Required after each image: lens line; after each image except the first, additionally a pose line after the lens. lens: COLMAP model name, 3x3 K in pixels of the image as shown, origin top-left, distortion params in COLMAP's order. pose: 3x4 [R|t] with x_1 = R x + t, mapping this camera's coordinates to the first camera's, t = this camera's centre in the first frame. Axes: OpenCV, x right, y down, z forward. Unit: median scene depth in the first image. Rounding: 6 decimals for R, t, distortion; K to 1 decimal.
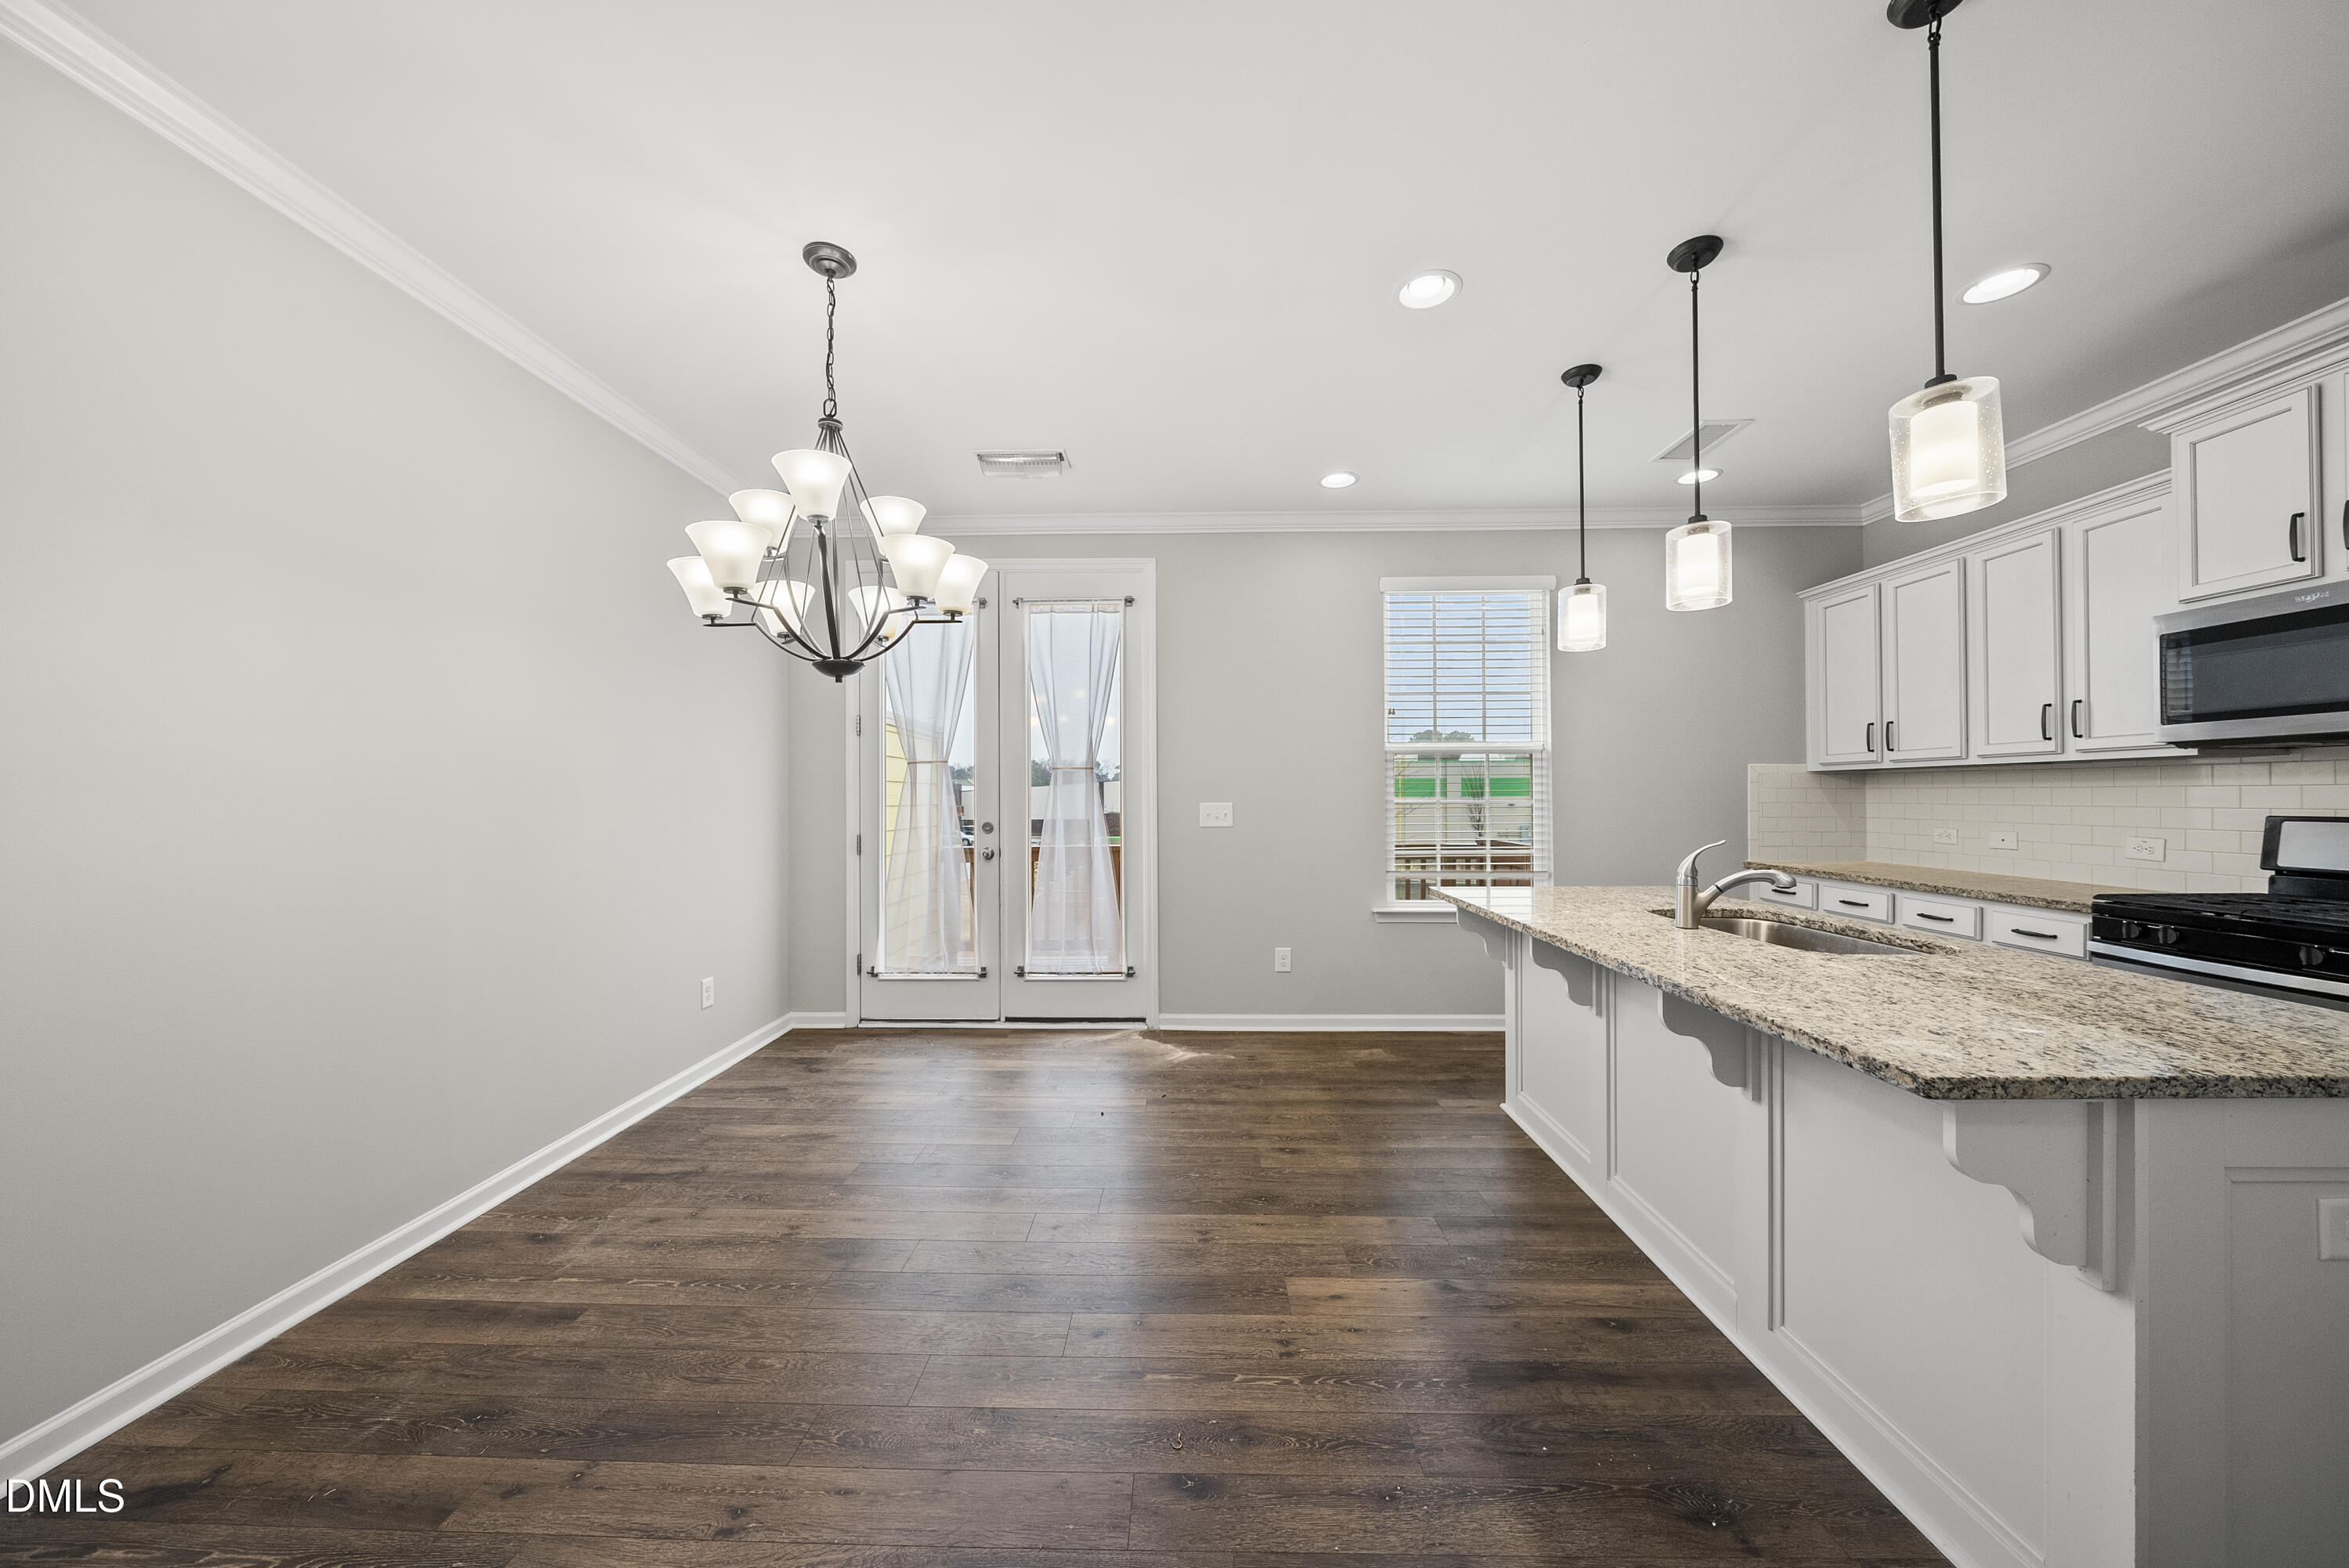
lens RADIAL K [[805.8, 0, 1171.4], [0, 805.8, 796.3], [0, 0, 1]] dist [-0.006764, 0.000138]
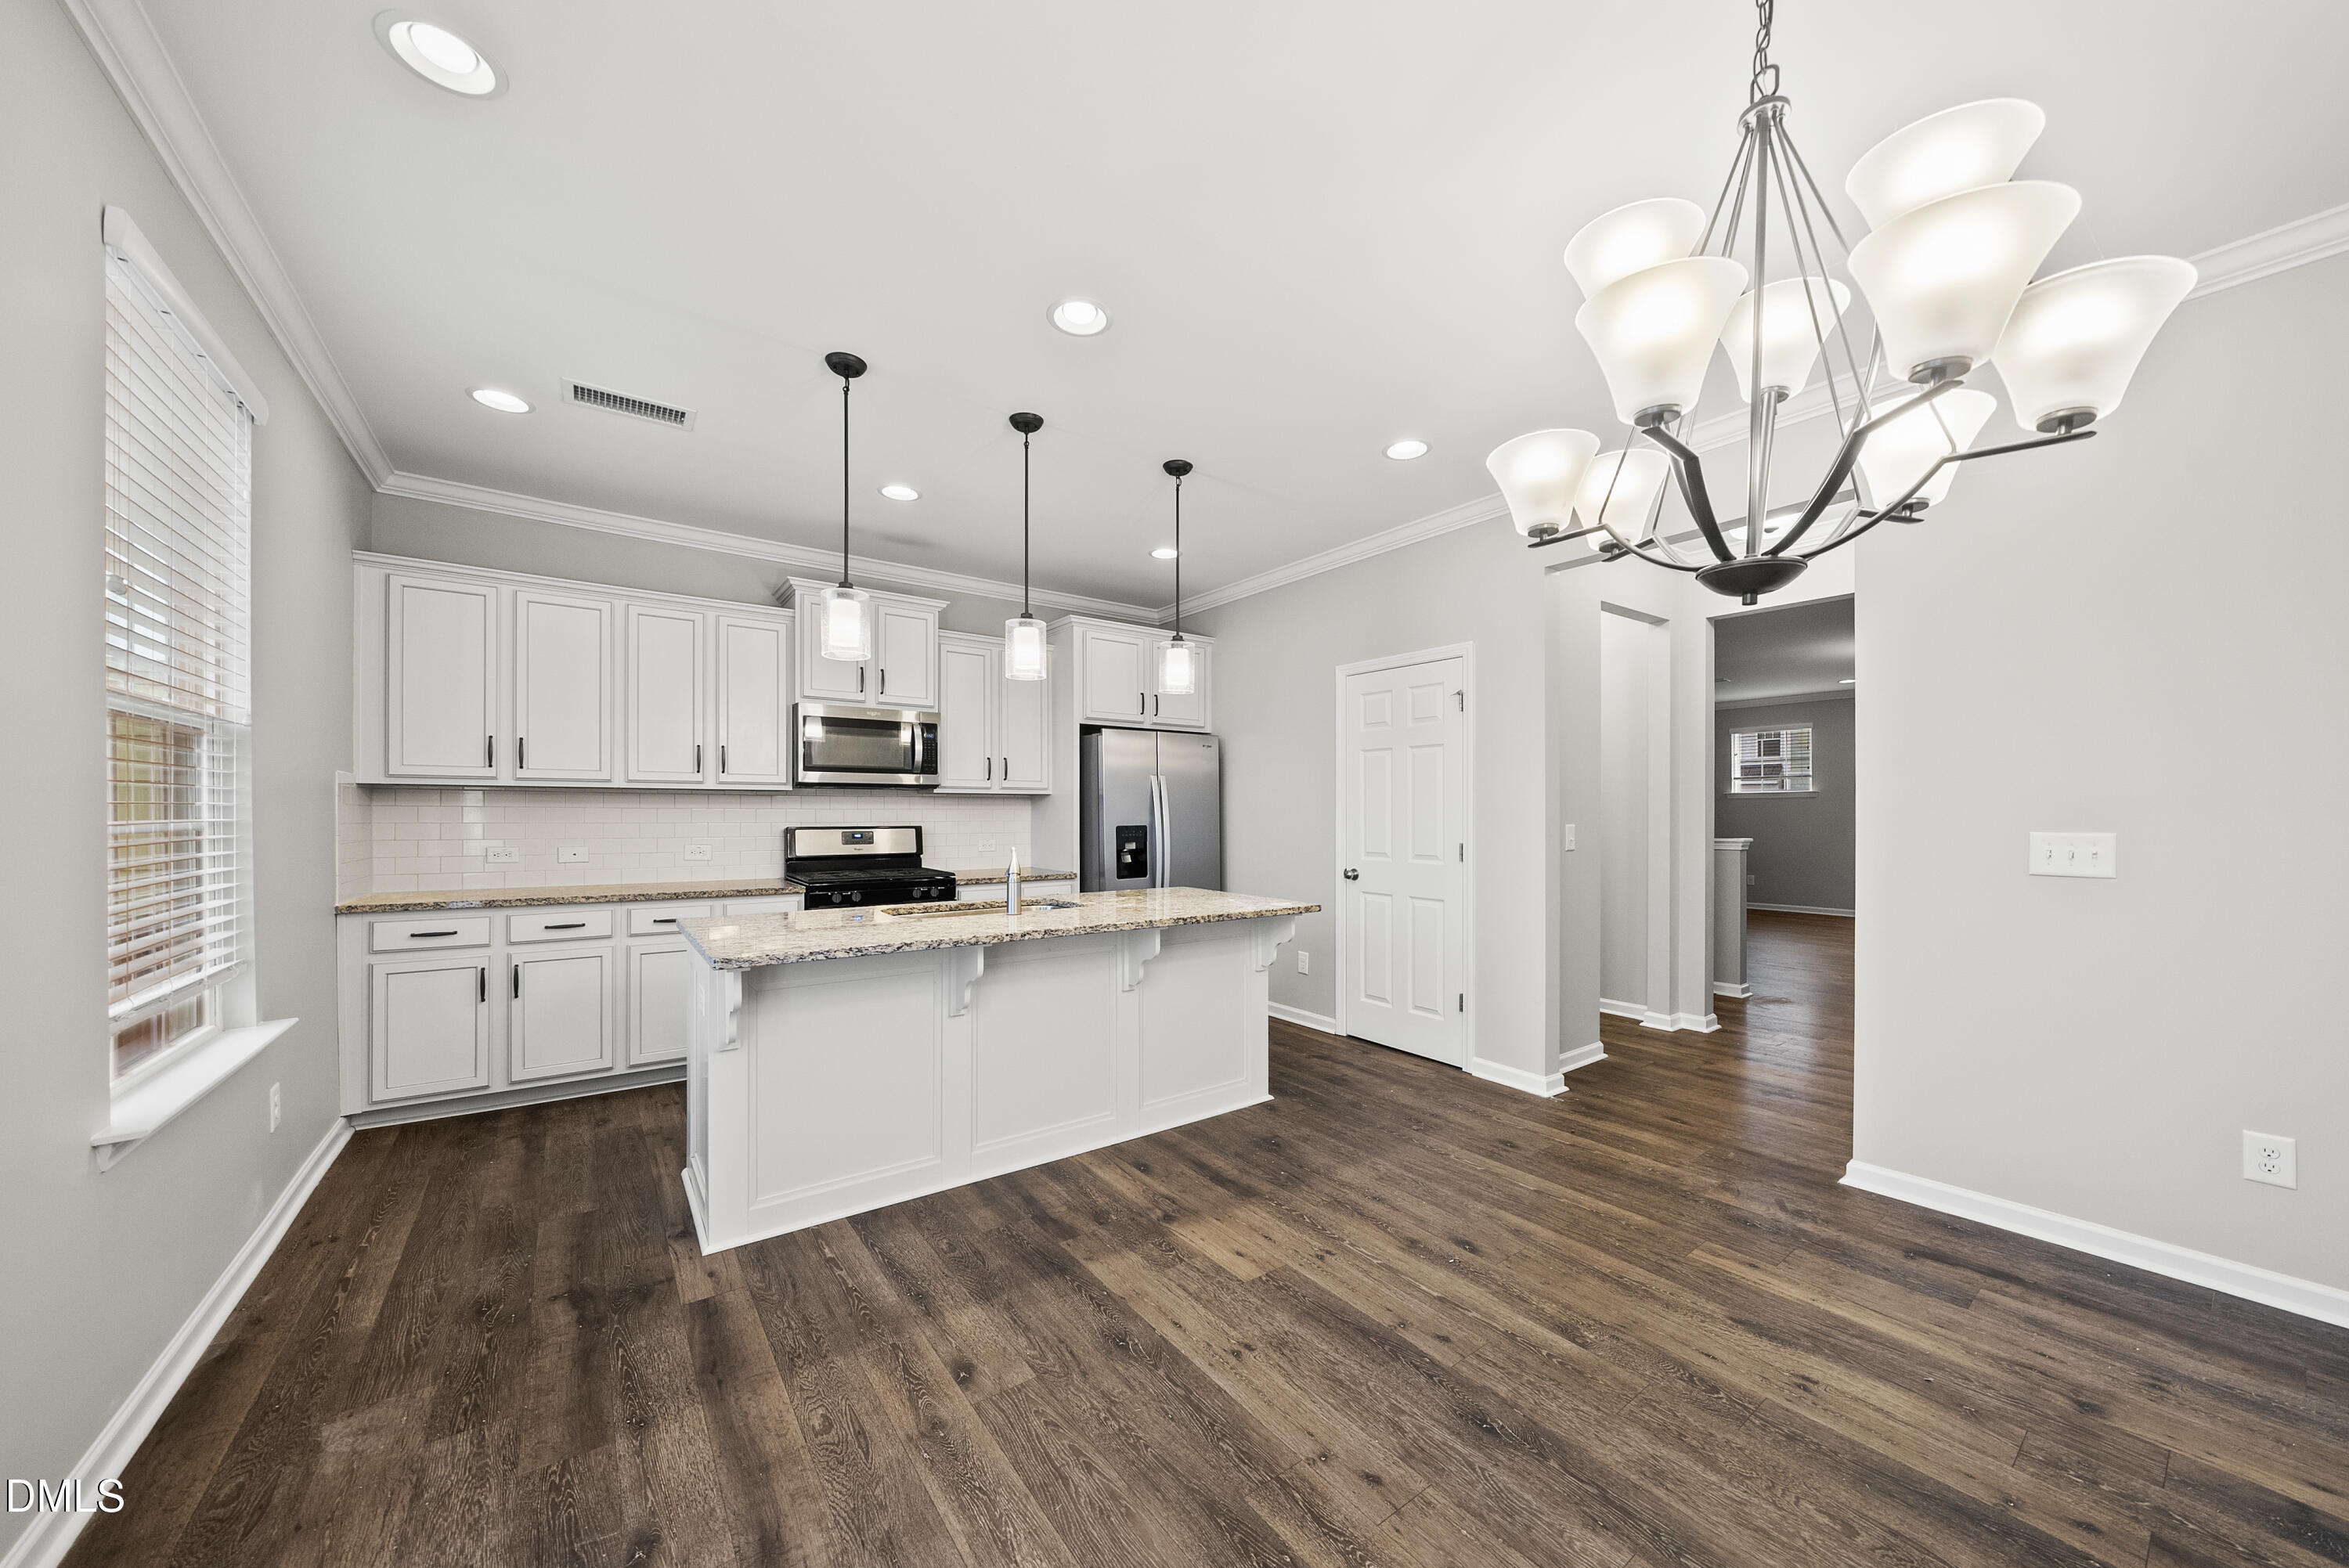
lens RADIAL K [[819.9, 0, 1181.8], [0, 819.9, 810.8], [0, 0, 1]] dist [-0.006716, -0.000143]
pose [[-0.613696, 0.004383, 0.789530, -0.409541], [-0.001063, 0.999979, -0.006377, -0.000182], [-0.789541, -0.004753, -0.613679, 1.095225]]
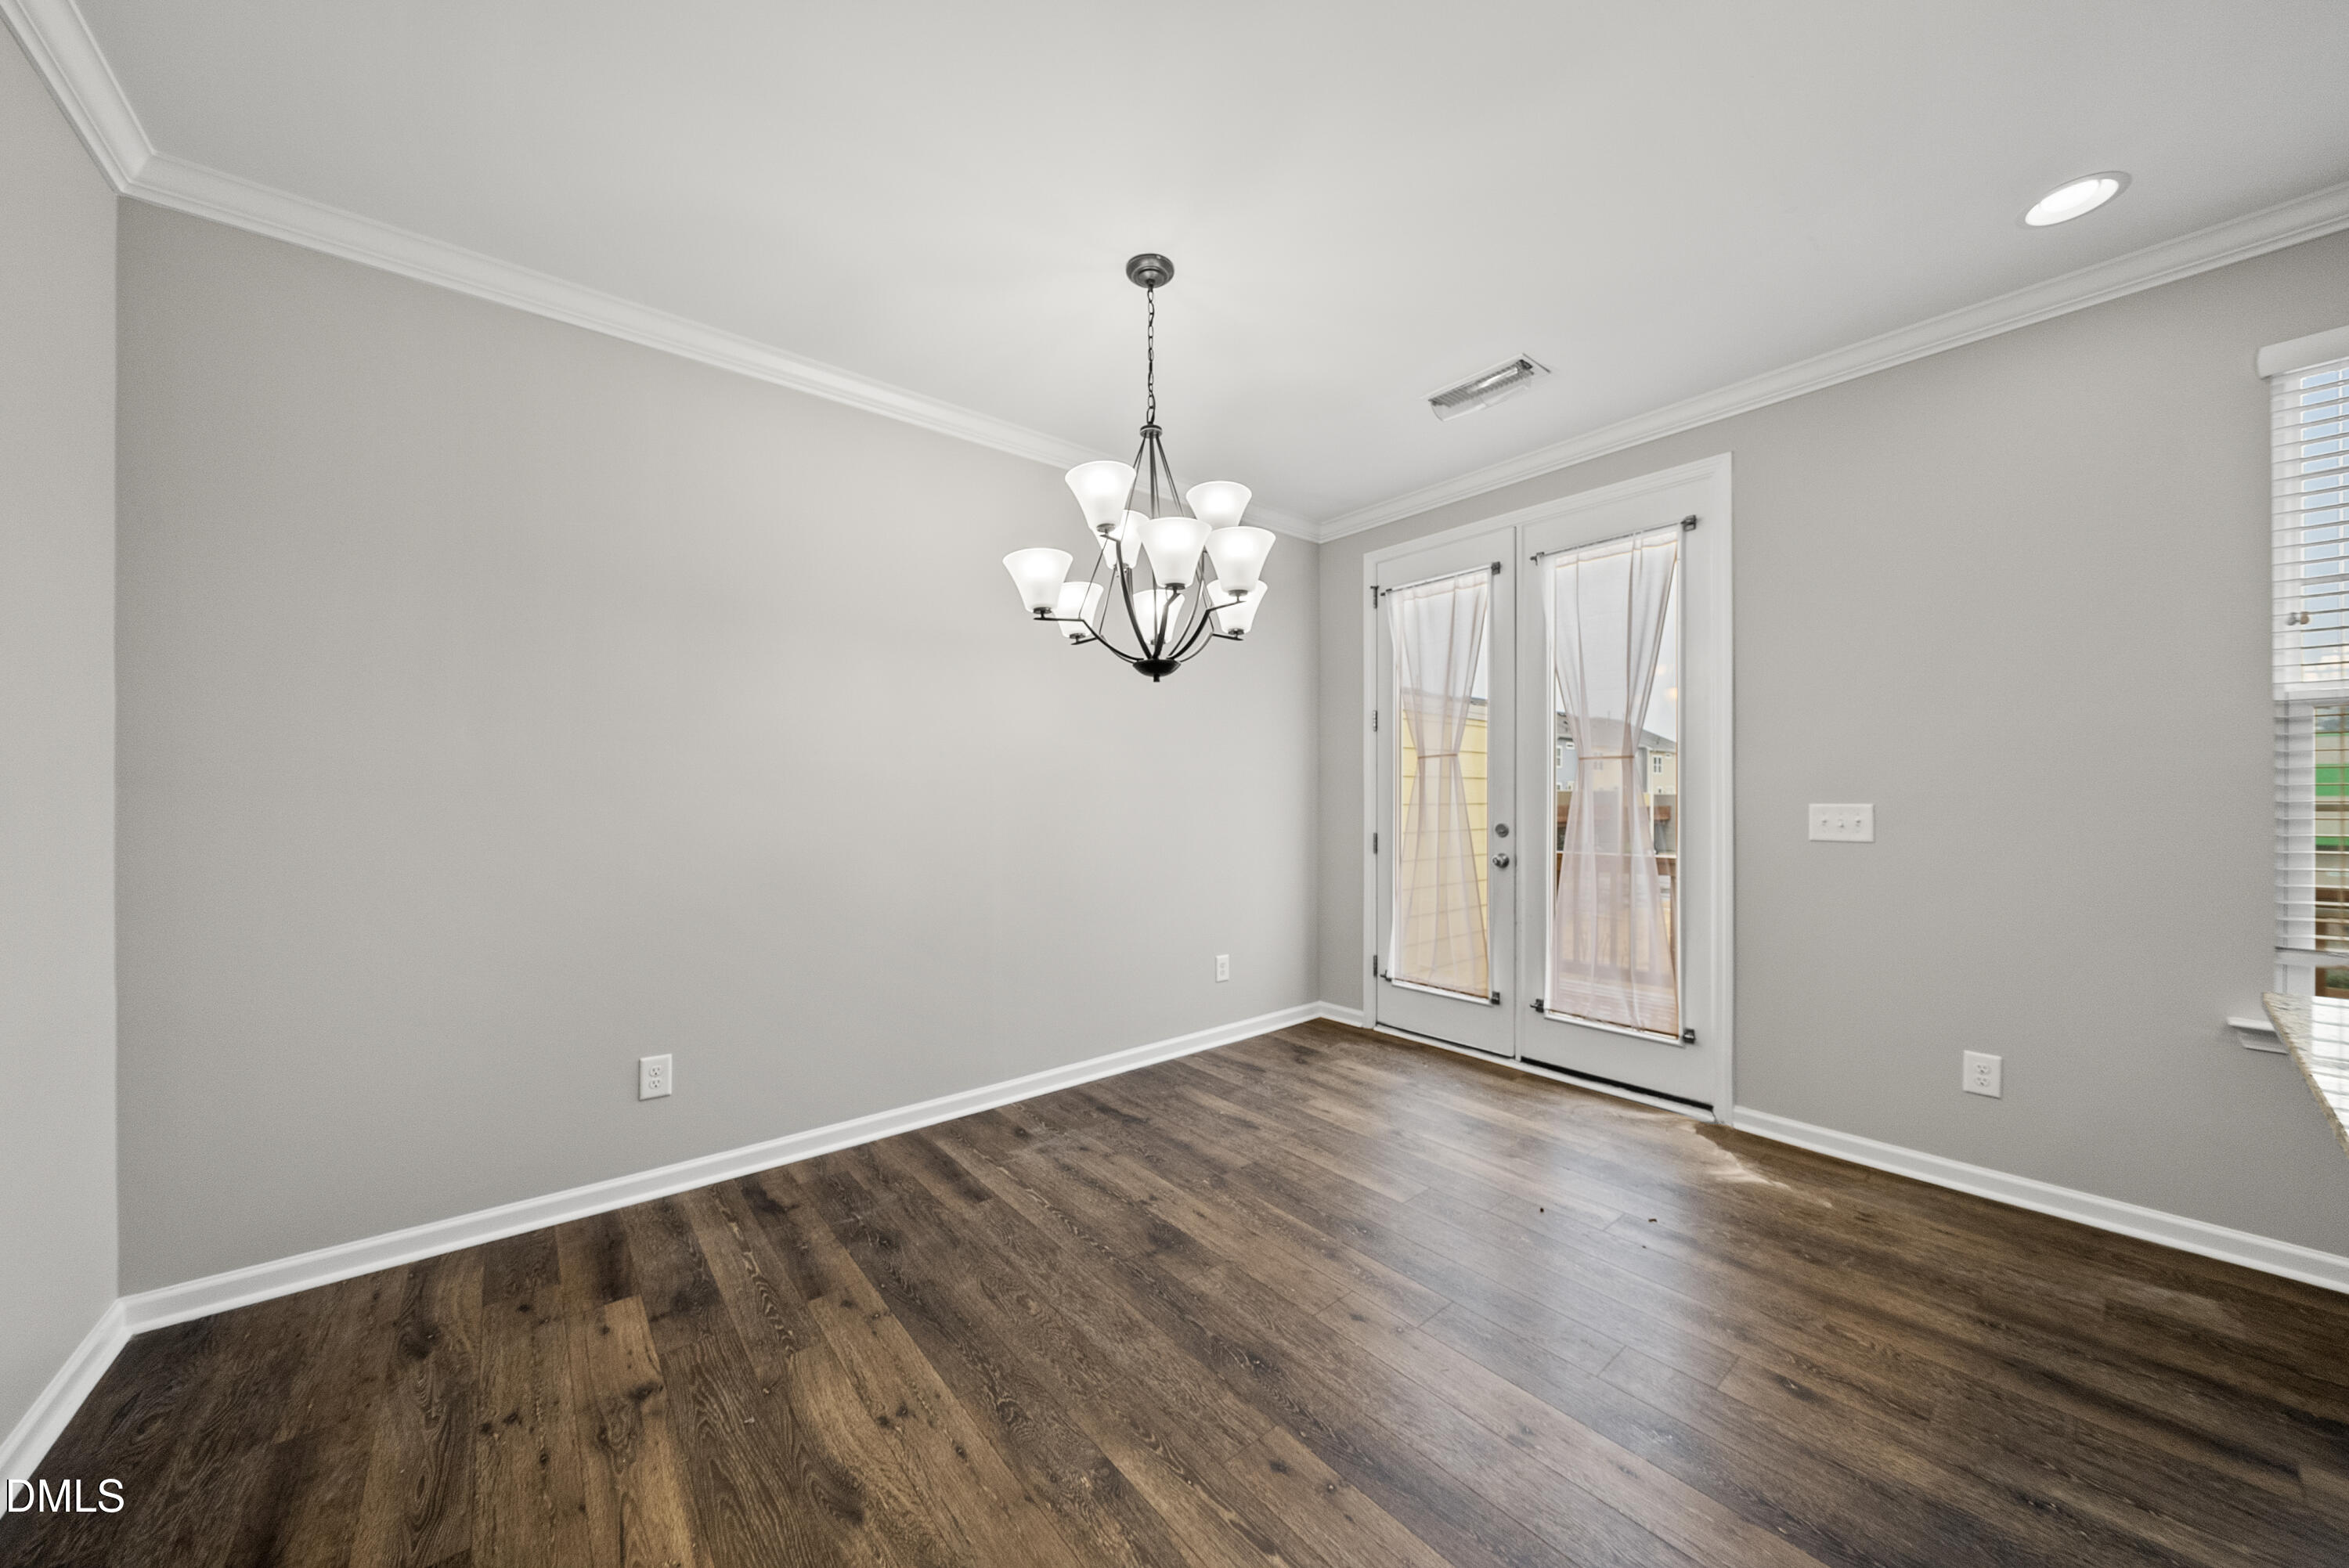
lens RADIAL K [[810.0, 0, 1174.6], [0, 810.0, 800.1], [0, 0, 1]] dist [-0.005265, -0.000116]
pose [[0.655362, 0.007045, -0.755282, 0.253281], [-0.000910, 0.999963, 0.008538, -0.000011], [0.755315, -0.004908, 0.655344, 0.229415]]
